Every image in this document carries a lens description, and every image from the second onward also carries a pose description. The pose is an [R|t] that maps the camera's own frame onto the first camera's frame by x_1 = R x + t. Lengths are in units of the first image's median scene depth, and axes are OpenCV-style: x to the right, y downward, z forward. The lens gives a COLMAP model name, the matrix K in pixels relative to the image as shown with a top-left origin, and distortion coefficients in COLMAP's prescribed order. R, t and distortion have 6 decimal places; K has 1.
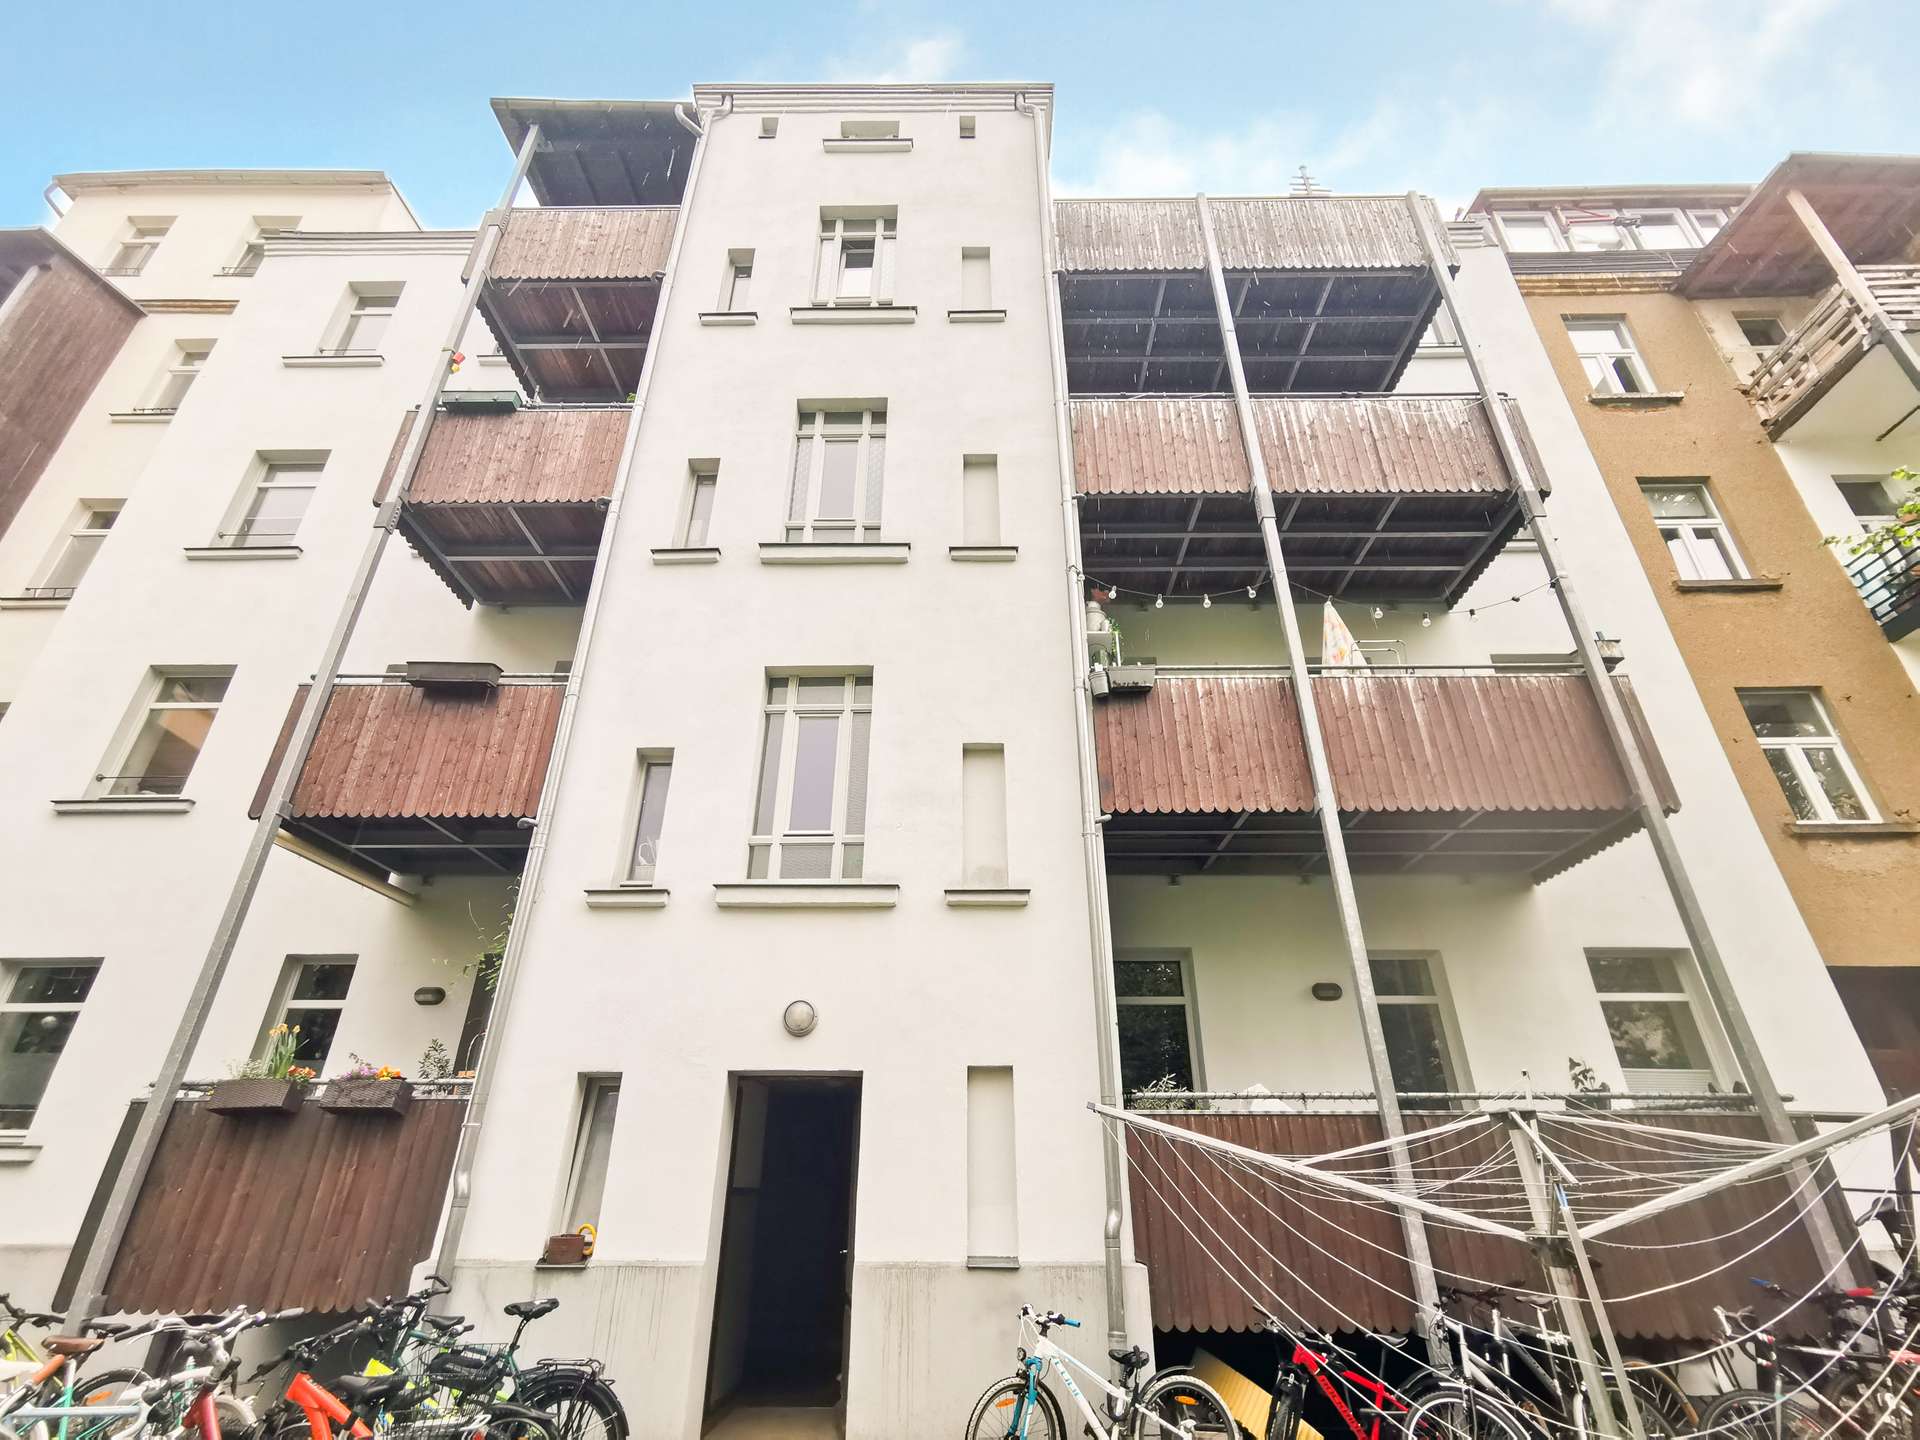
lens RADIAL K [[885.0, 0, 966.7], [0, 885.0, 723.2], [0, 0, 1]] dist [-0.007791, 0.010189]
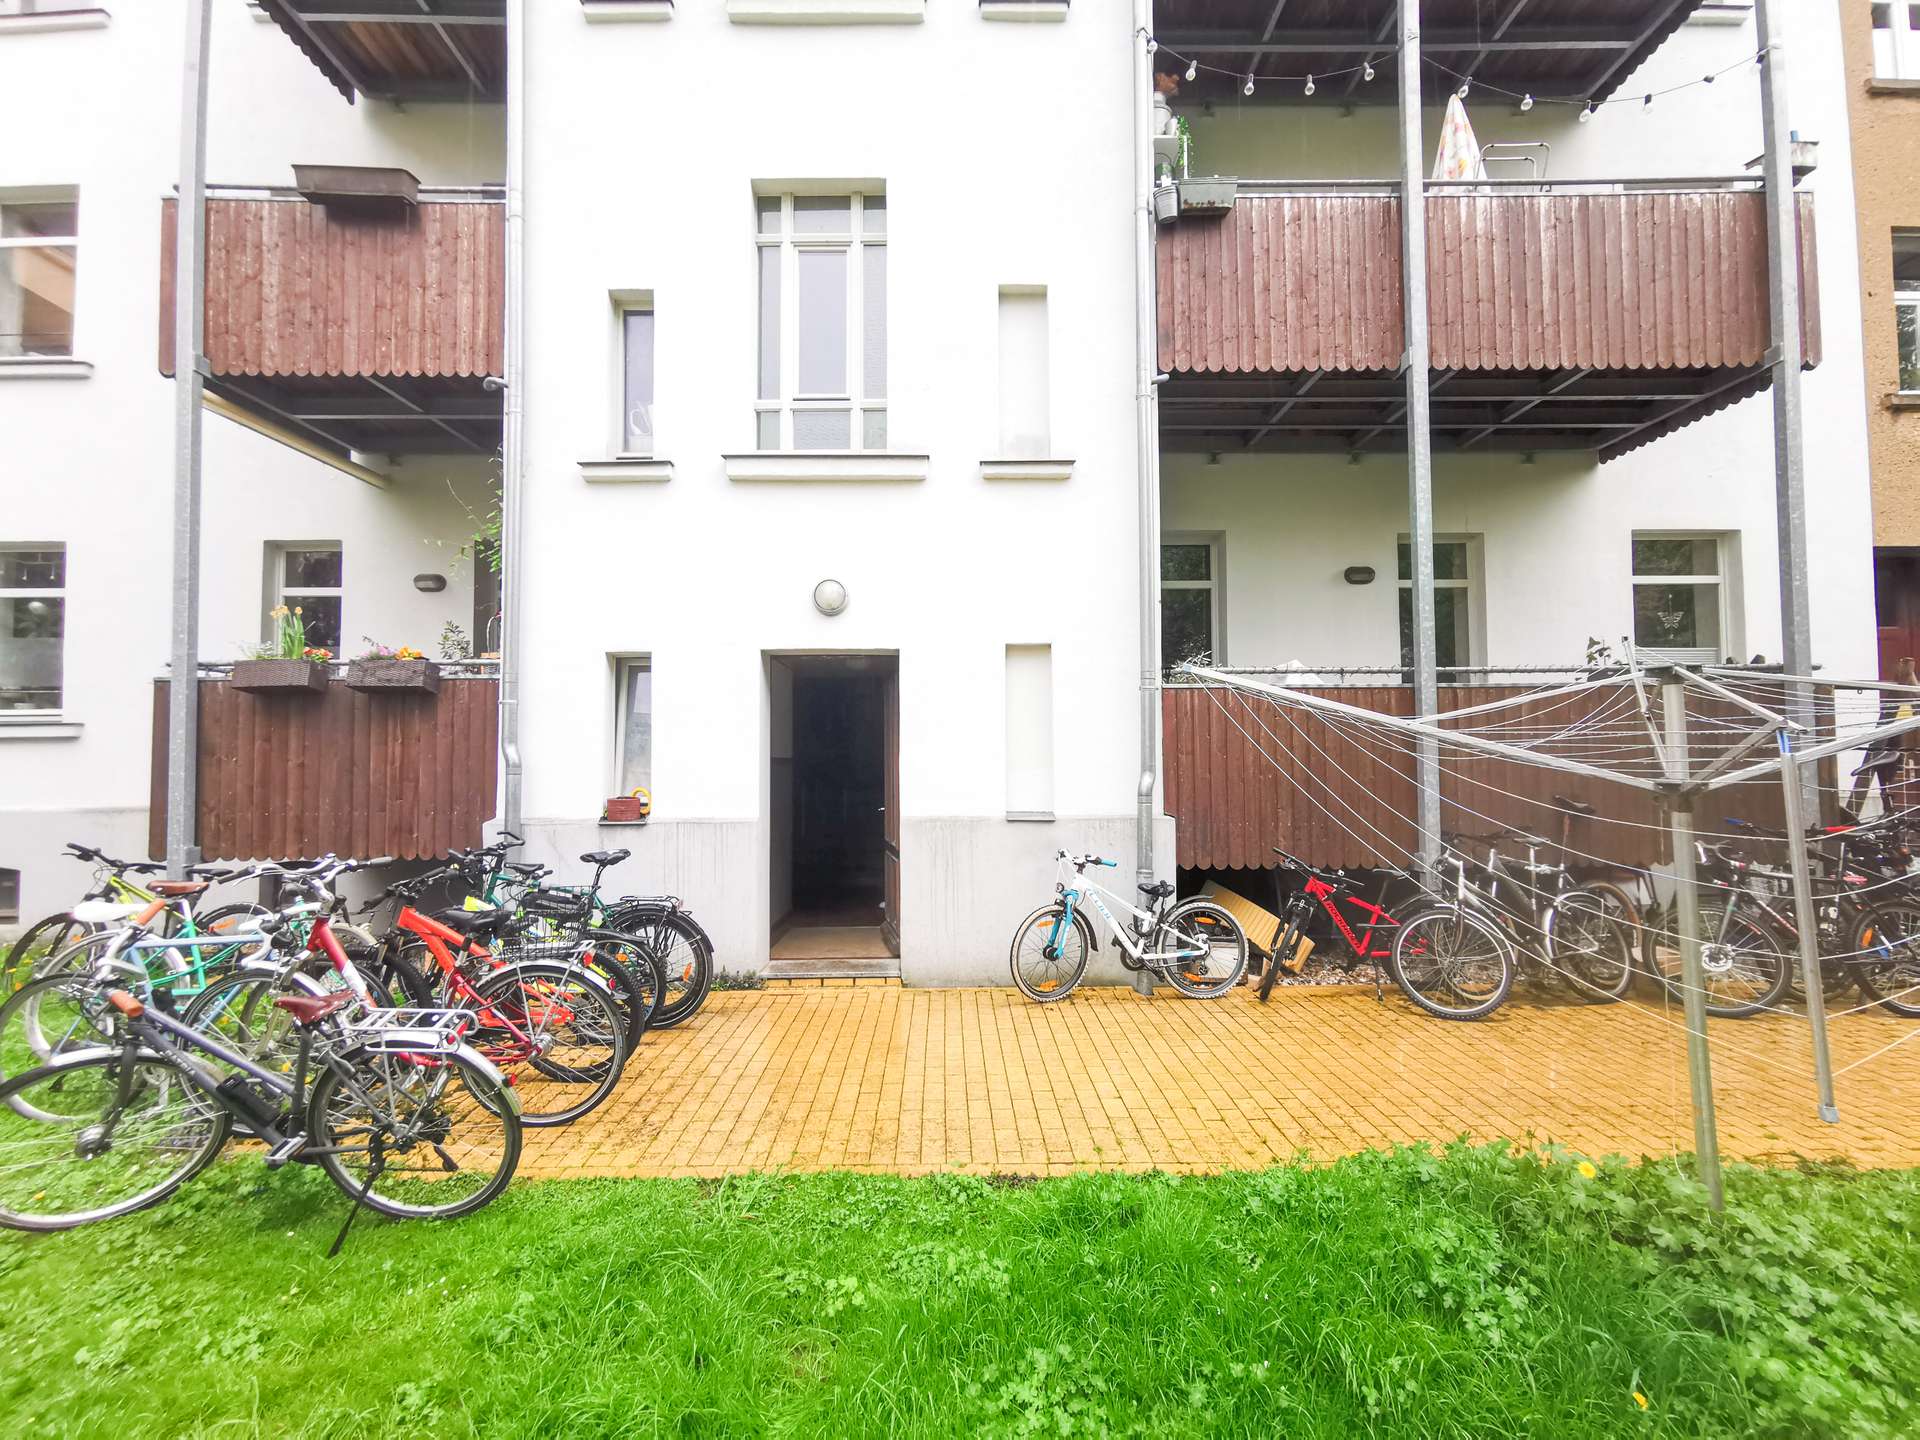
lens RADIAL K [[885.0, 0, 966.3], [0, 885.0, 718.7], [0, 0, 1]] dist [-0.007791, 0.010189]
pose [[0.999786, -0.006727, 0.019564, -0.056475], [-0.002131, 0.907132, 0.420841, 0.045889], [-0.020578, -0.420792, 0.906924, 0.070799]]
